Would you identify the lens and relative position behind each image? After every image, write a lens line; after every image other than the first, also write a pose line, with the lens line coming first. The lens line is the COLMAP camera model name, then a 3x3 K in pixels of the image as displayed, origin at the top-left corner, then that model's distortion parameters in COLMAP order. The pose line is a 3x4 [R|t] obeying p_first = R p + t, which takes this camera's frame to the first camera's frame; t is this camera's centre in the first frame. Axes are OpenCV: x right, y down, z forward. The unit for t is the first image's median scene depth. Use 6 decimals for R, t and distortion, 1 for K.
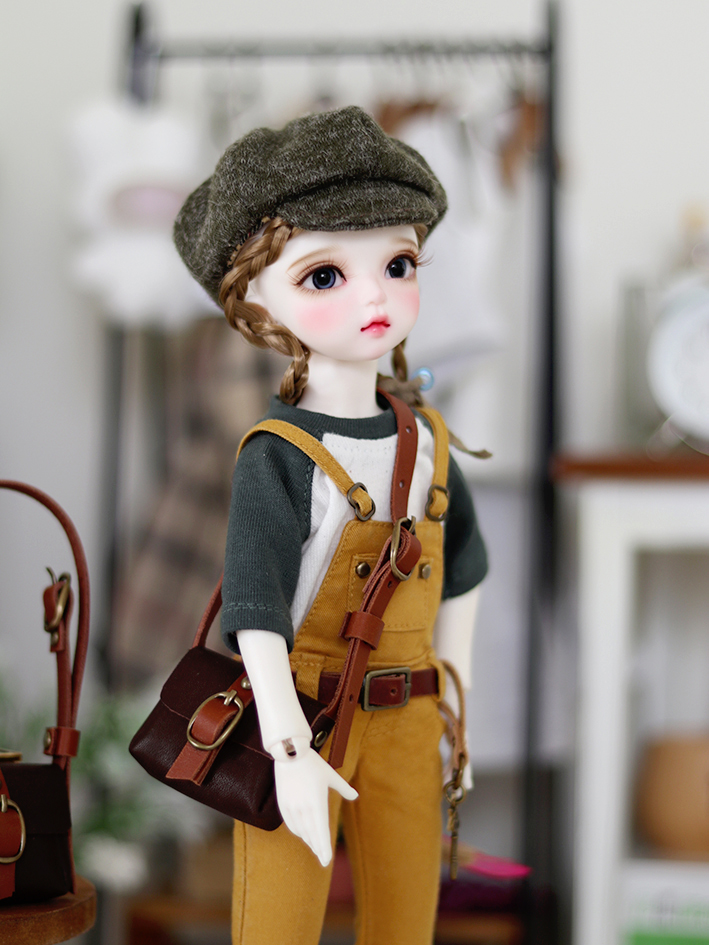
lens RADIAL K [[2708.3, 0, 354.5], [0, 2708.3, 472.5], [0, 0, 1]] dist [-0.185976, 0.784536]
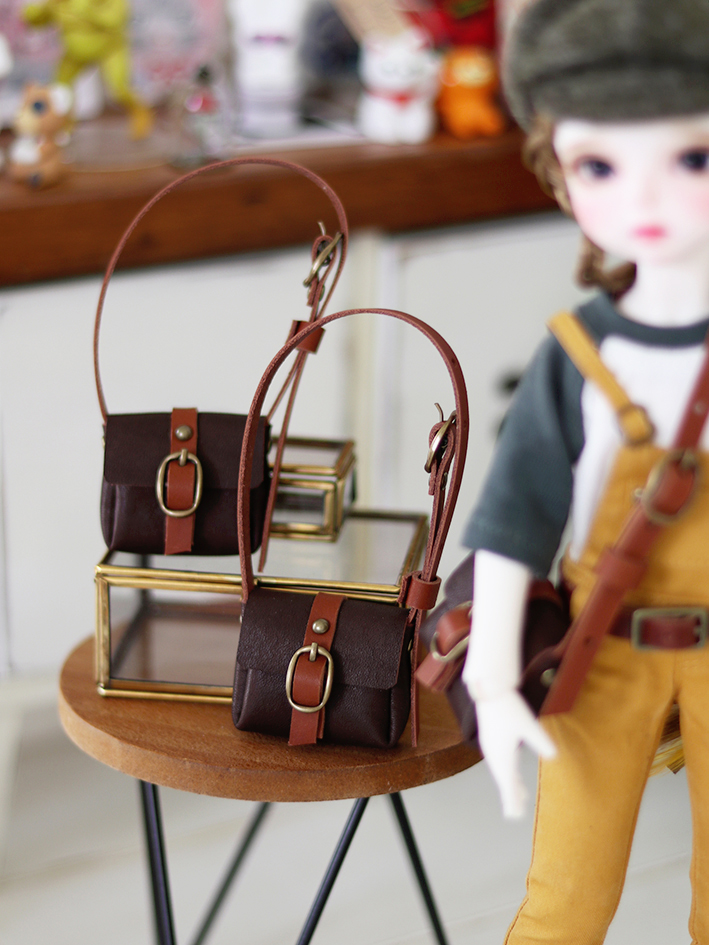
lens RADIAL K [[2939.0, 0, 354.5], [0, 2939.0, 472.5], [0, 0, 1]] dist [-0.110421, -0.741621]
pose [[0.720092, 0.219097, -0.658380, 0.561544], [-0.017375, 0.954236, 0.298550, -0.254476], [0.693661, -0.203544, 0.690944, 0.288057]]
